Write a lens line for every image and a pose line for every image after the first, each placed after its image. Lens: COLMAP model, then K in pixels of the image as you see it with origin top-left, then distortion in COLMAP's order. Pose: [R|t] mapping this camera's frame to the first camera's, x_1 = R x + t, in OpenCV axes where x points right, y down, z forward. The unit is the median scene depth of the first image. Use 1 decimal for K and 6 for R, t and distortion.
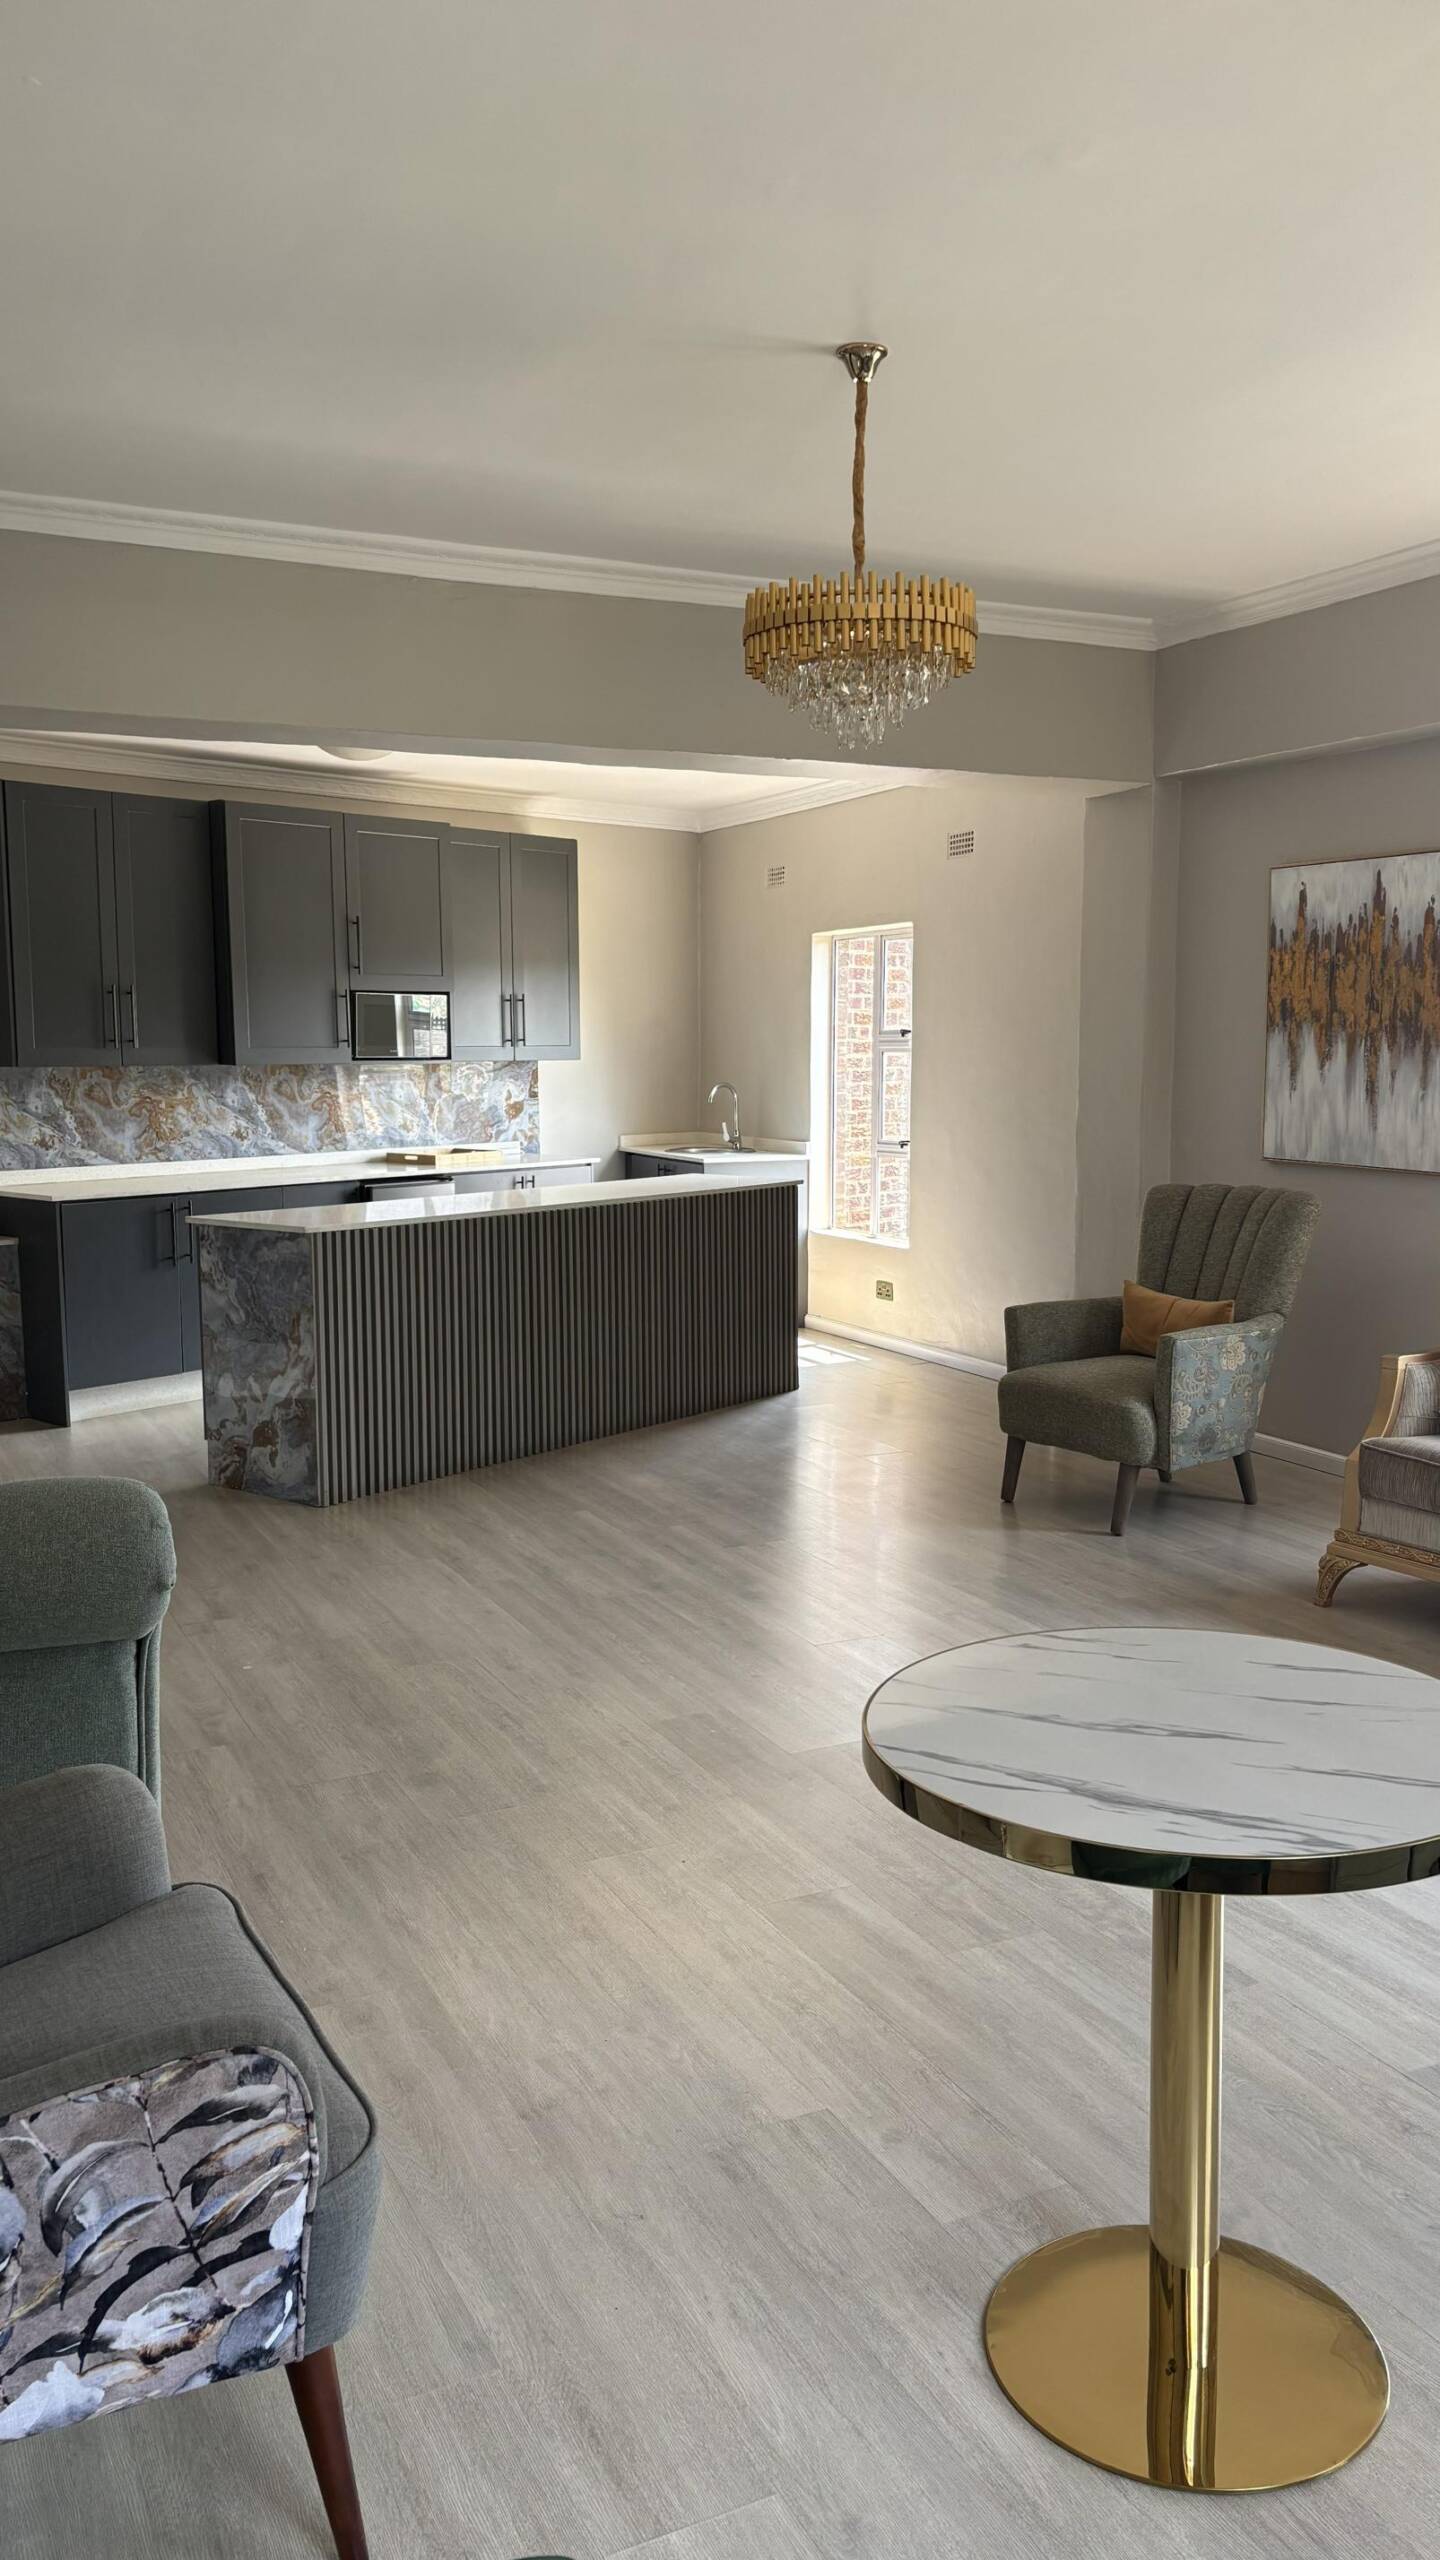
lens RADIAL K [[1956.7, 0, 724.4], [0, 1956.7, 1285.9], [0, 0, 1]] dist [0.065499, -0.003511]
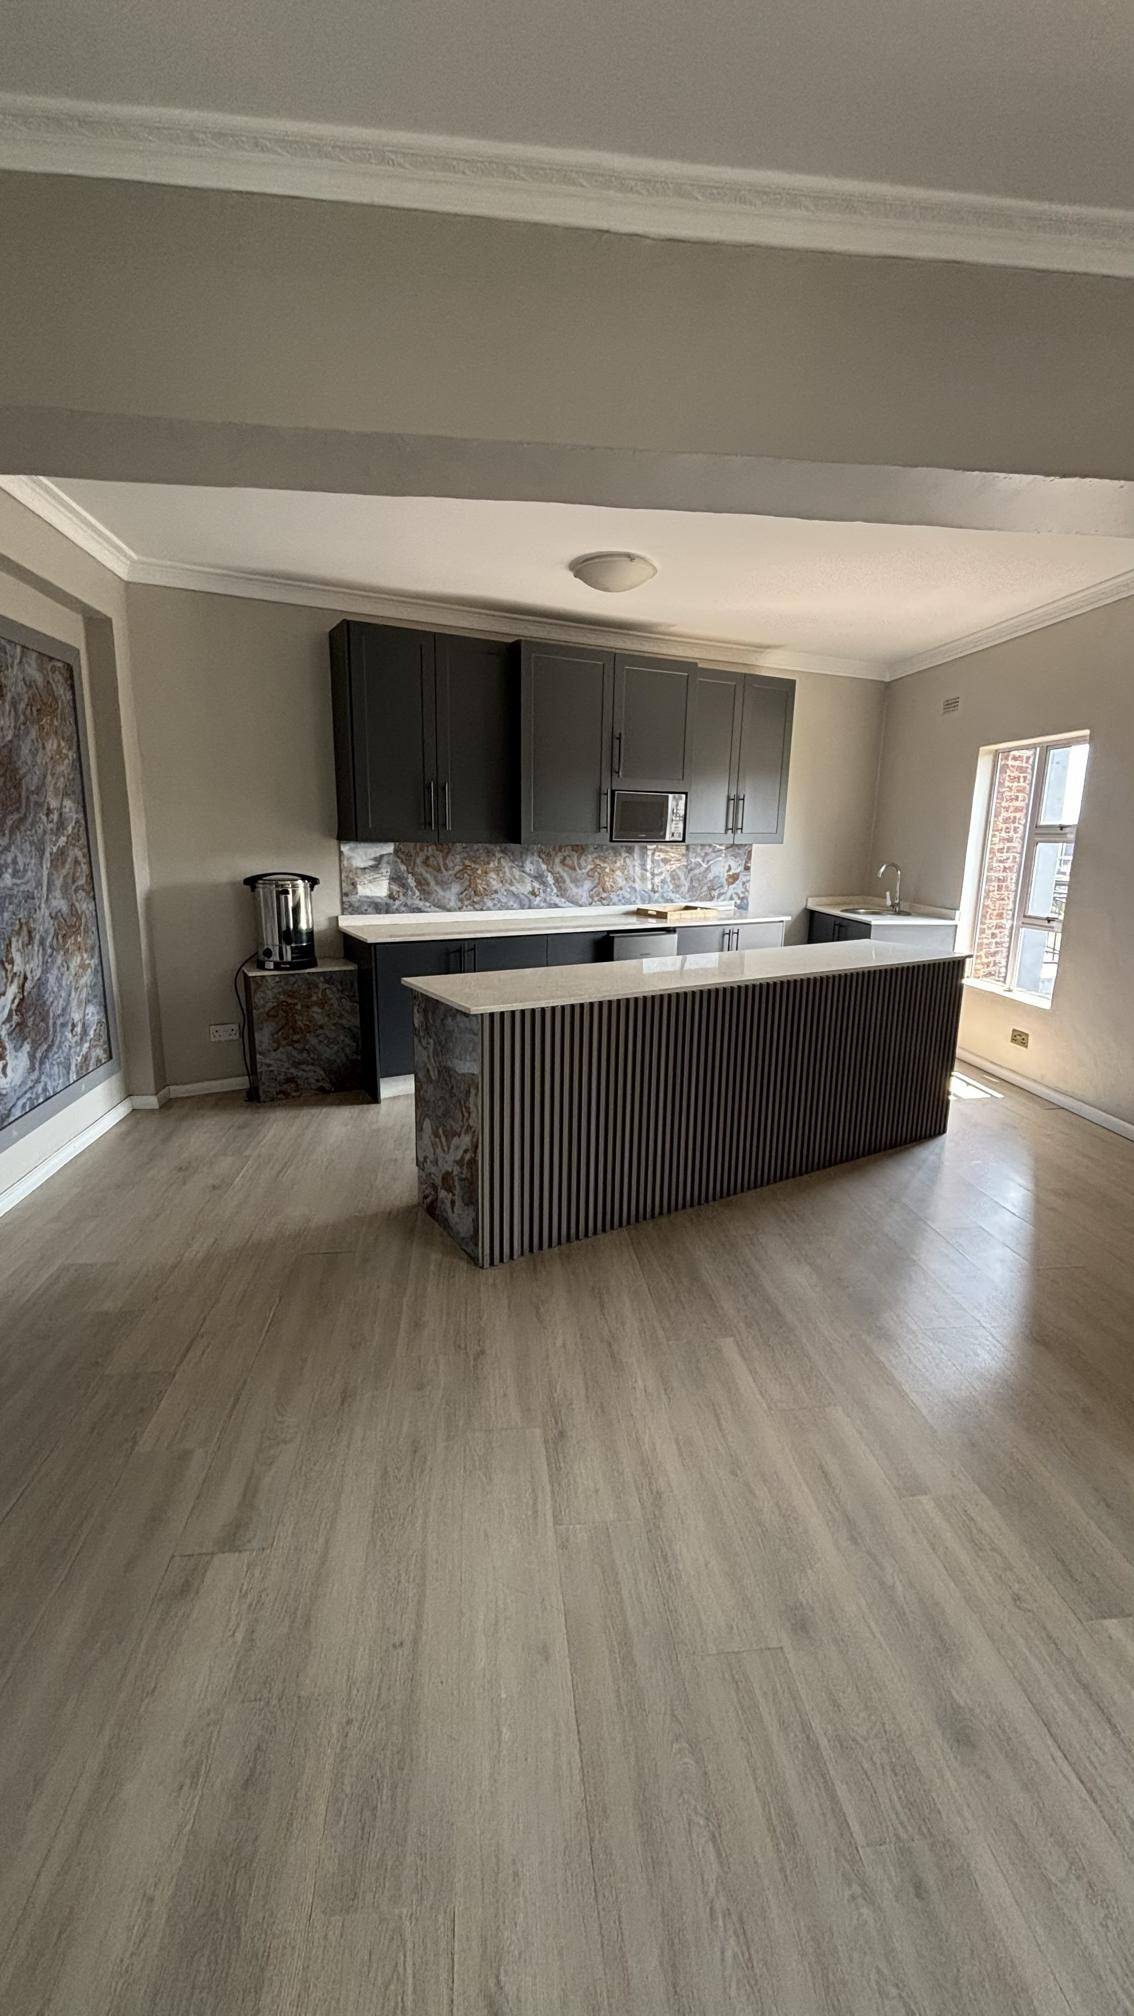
lens RADIAL K [[789.0, 0, 559.2], [0, 789.0, 1018.4], [0, 0, 1]] dist [0.010057, -0.000347]
pose [[0.937470, 0.093336, -0.335319, -0.025123], [-0.058136, 0.991831, 0.113543, -0.051543], [0.343177, -0.086949, 0.935238, 0.447961]]
